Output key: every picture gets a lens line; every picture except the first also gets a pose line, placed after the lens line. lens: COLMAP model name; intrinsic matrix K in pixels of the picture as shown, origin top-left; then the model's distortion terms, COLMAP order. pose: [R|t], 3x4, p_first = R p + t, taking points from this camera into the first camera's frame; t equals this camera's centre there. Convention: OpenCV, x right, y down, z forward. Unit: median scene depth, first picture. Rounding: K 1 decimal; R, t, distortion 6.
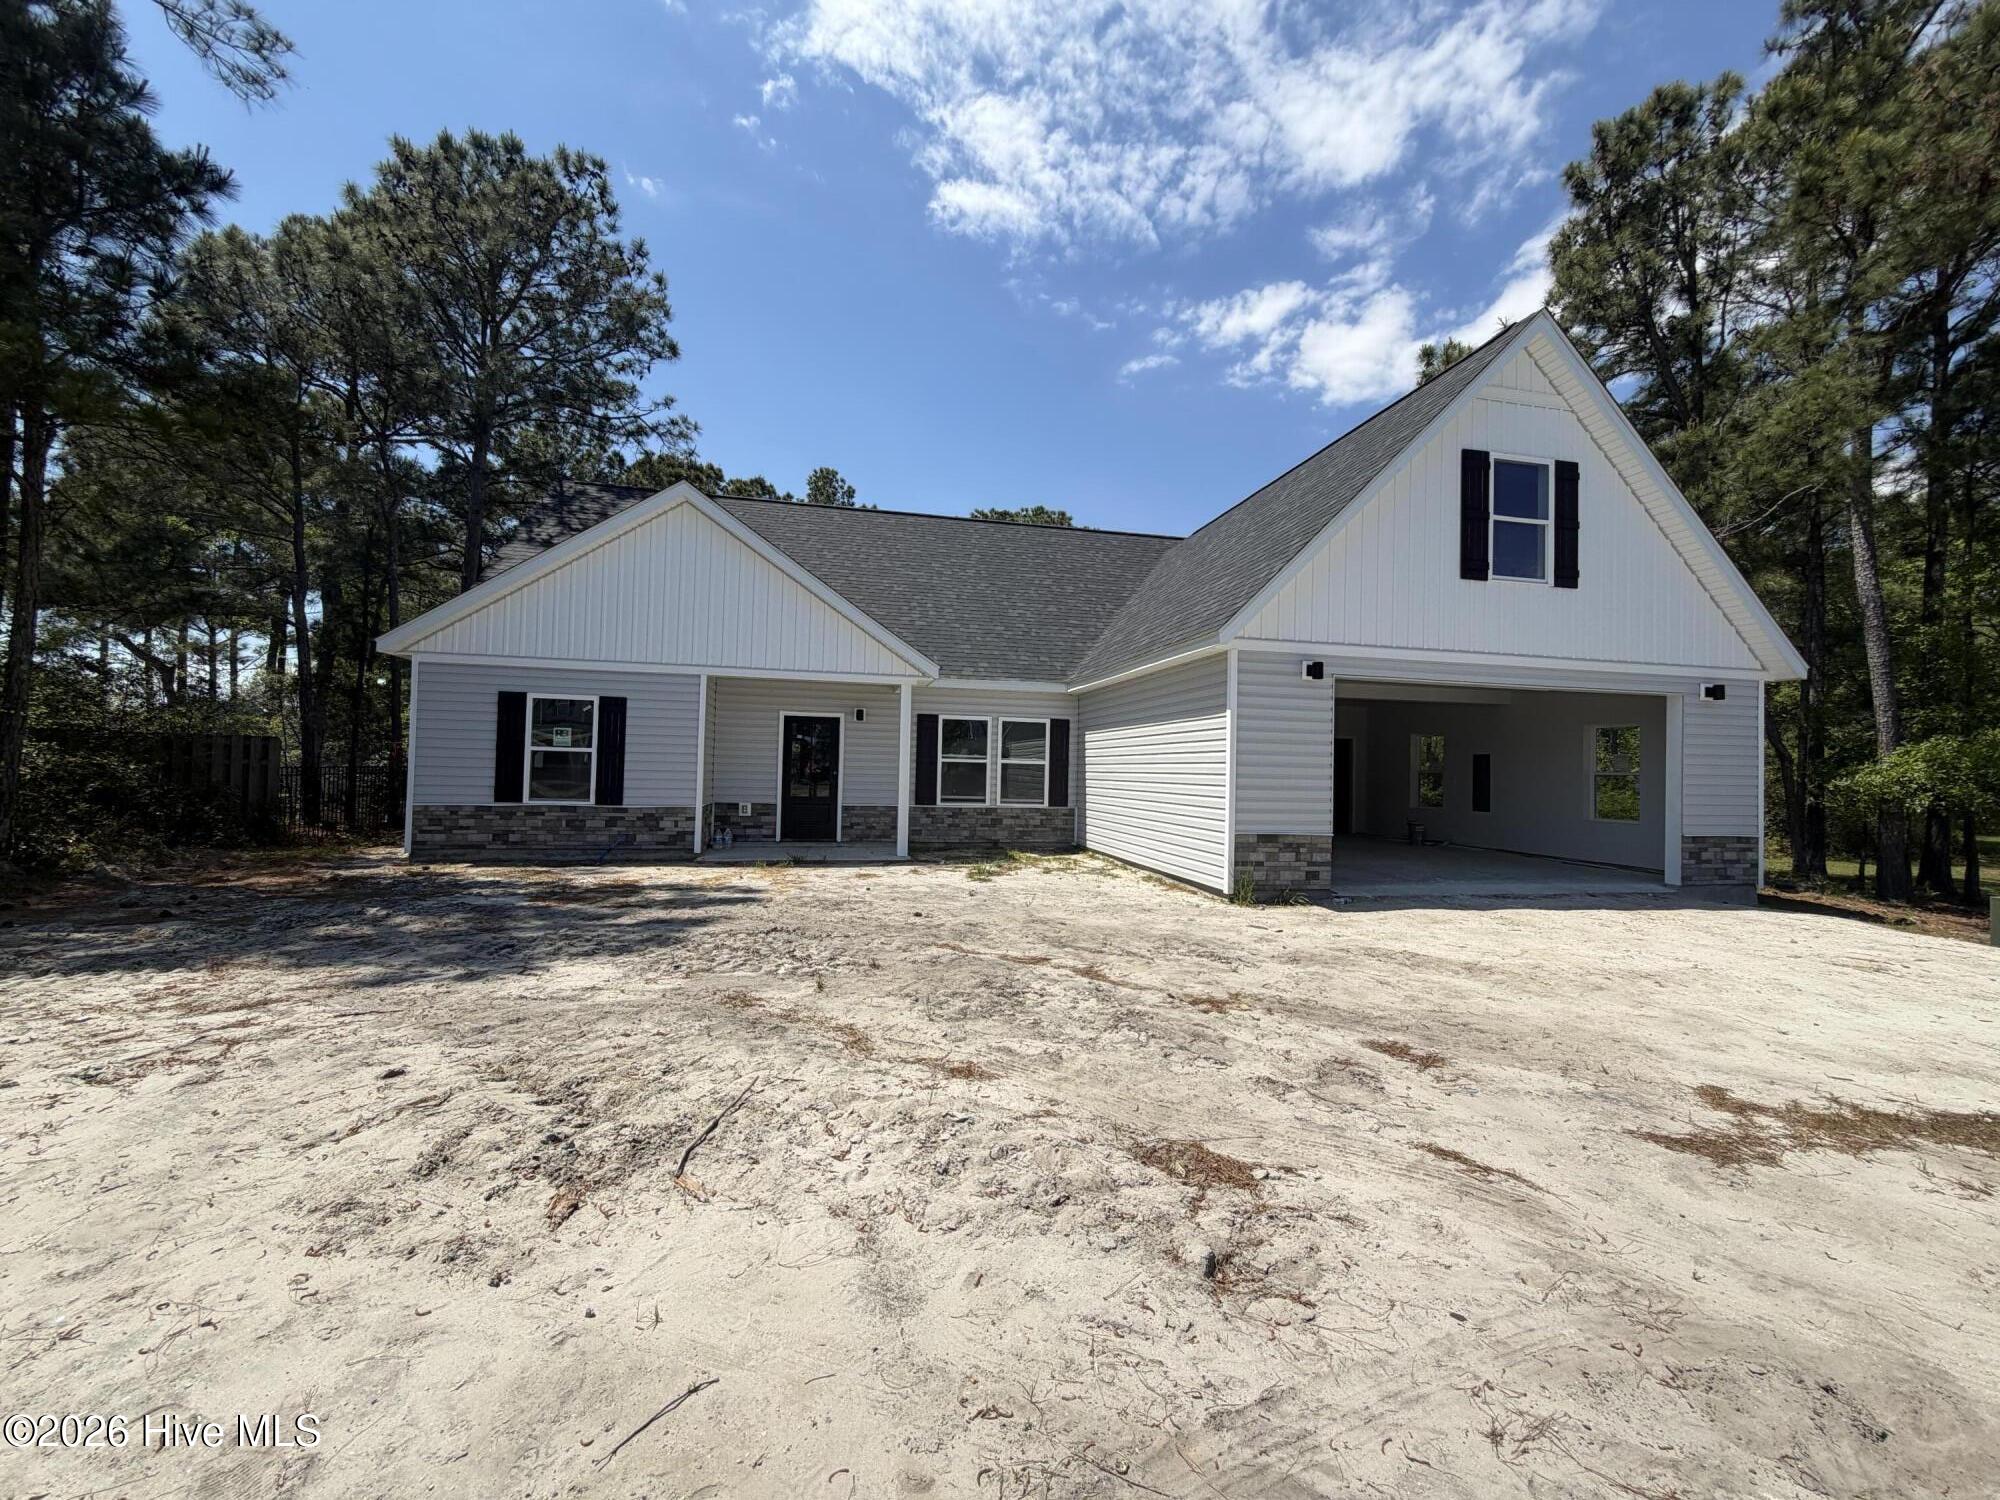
lens RADIAL K [[799.3, 0, 970.7], [0, 799.3, 776.3], [0, 0, 1]] dist [0.000813, 0.000156]
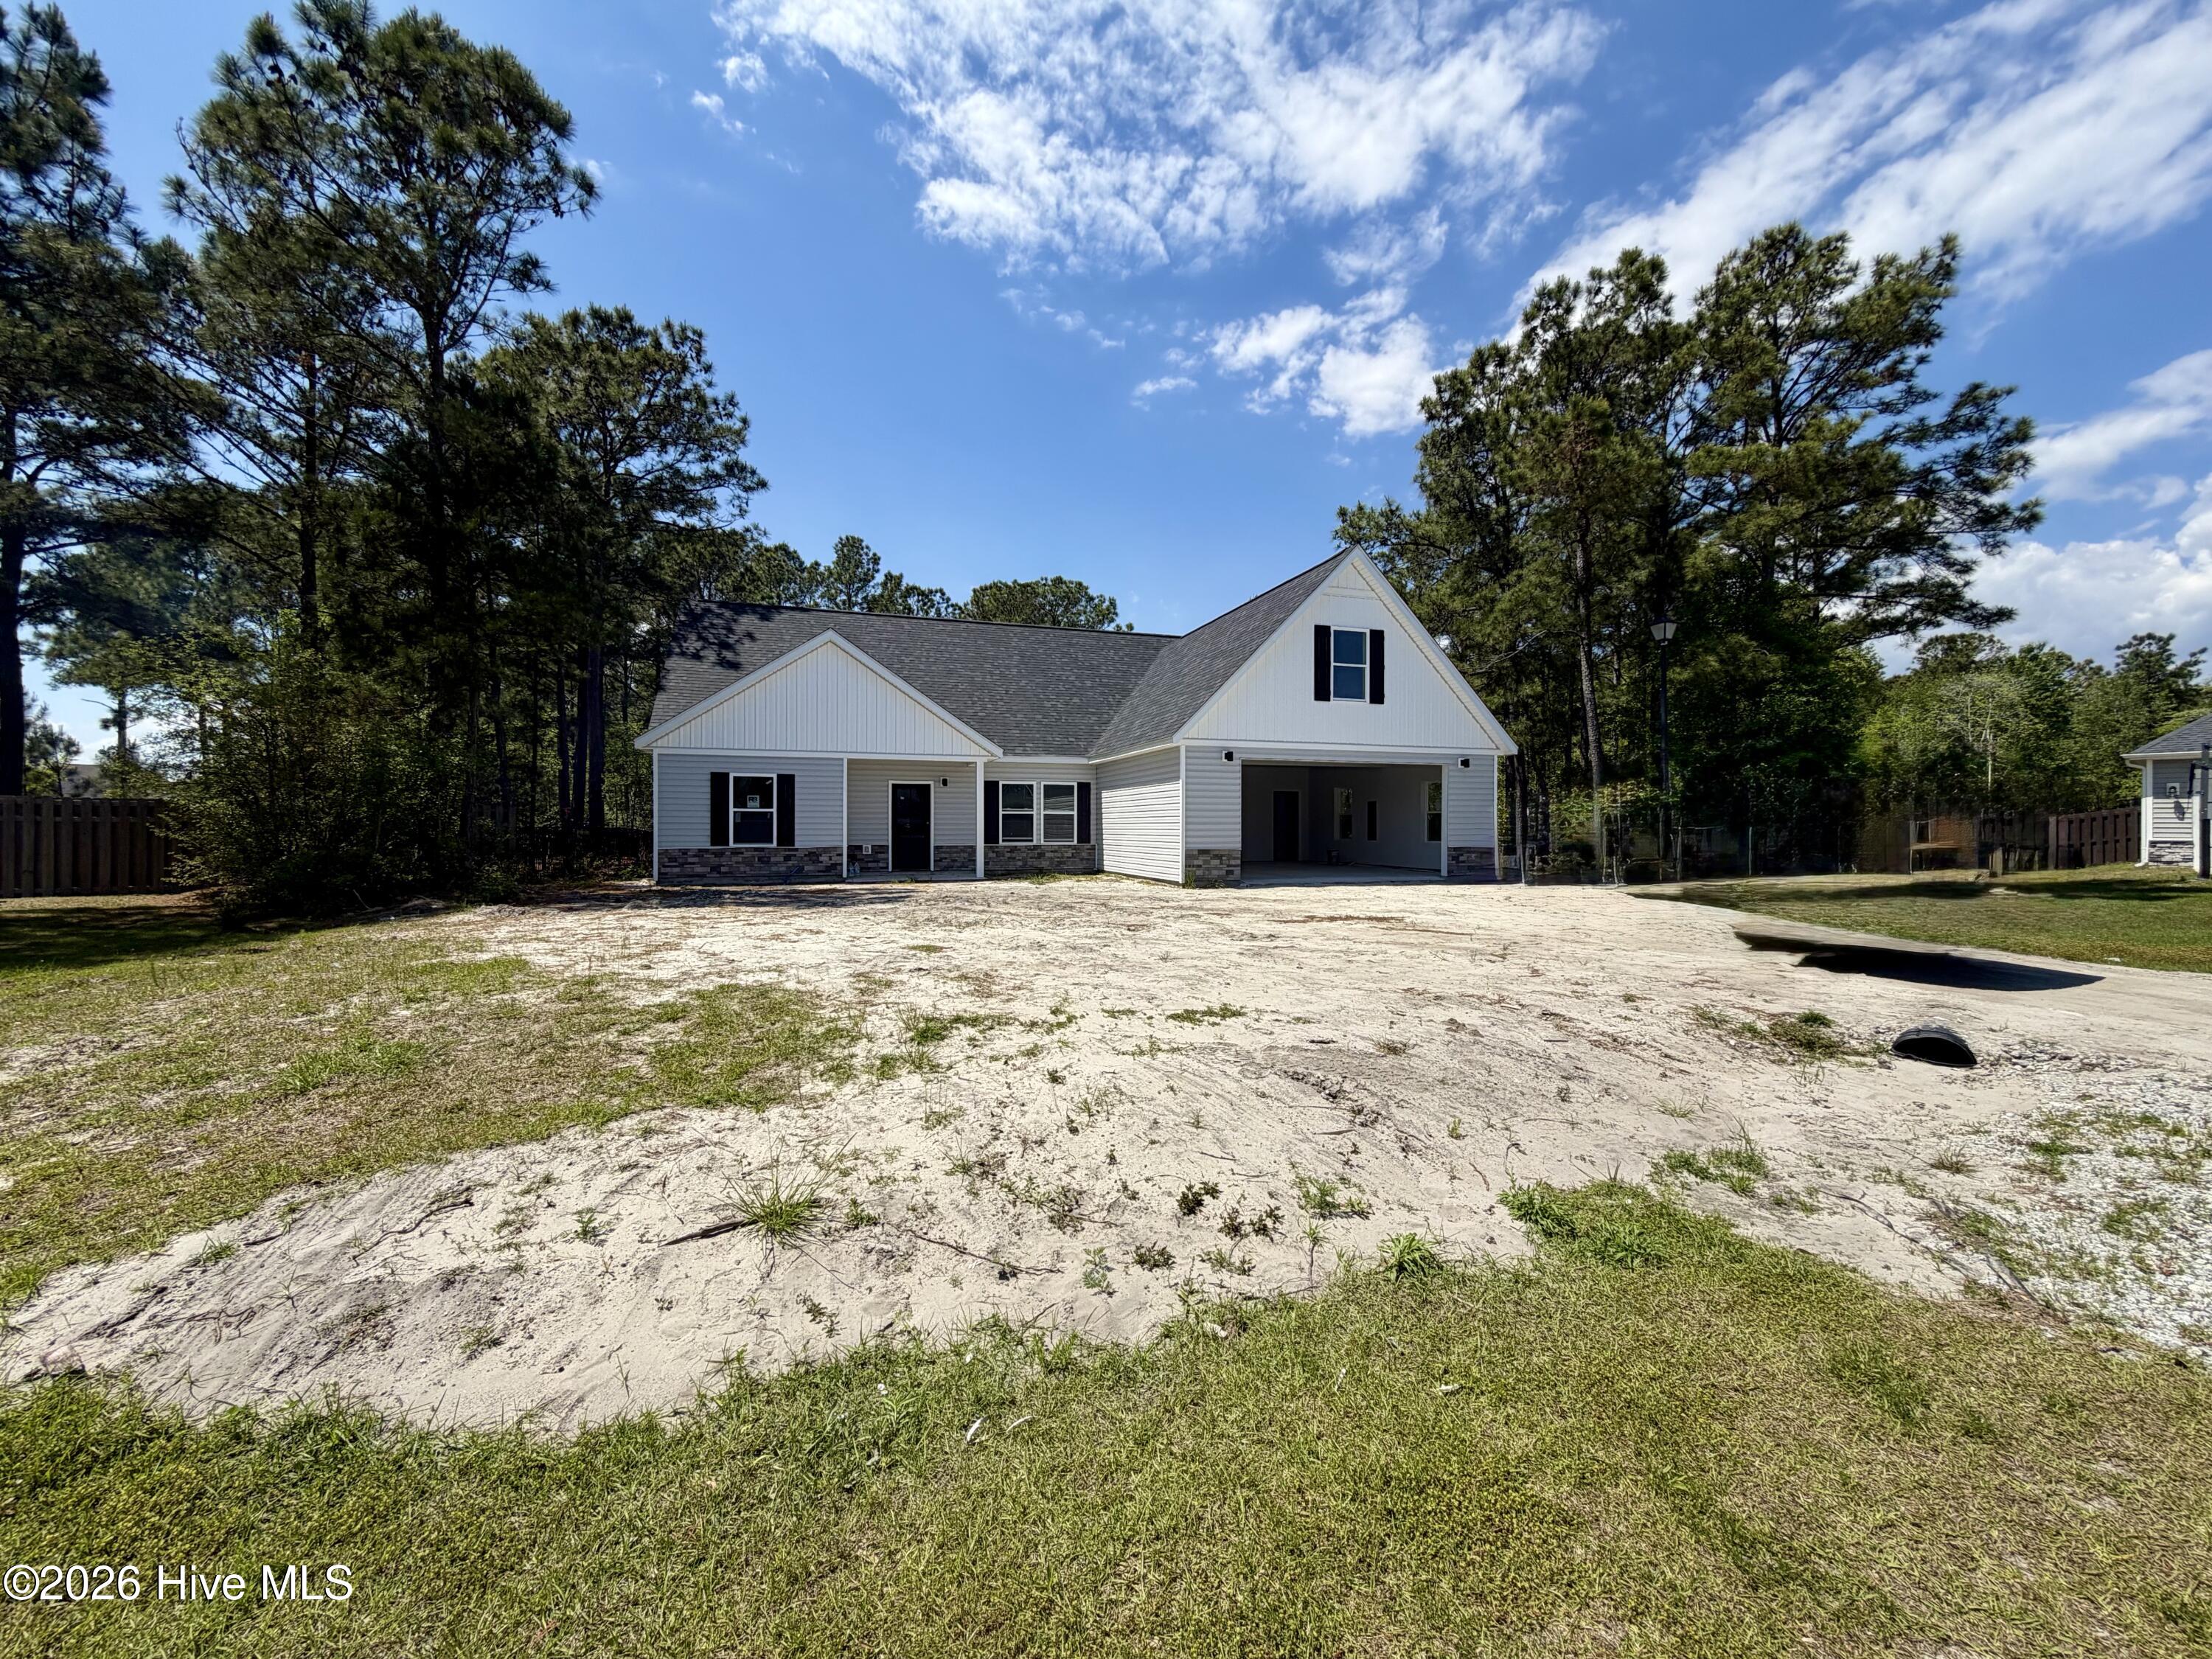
lens RADIAL K [[889.6, 0, 1106.0], [0, 889.6, 829.5], [0, 0, 1]] dist [0.000269, 0.000030]
pose [[0.989057, -0.022593, 0.145795, -0.081363], [0.023212, 0.999727, -0.002542, 0.017438], [-0.145697, 0.005898, 0.989312, -0.569526]]
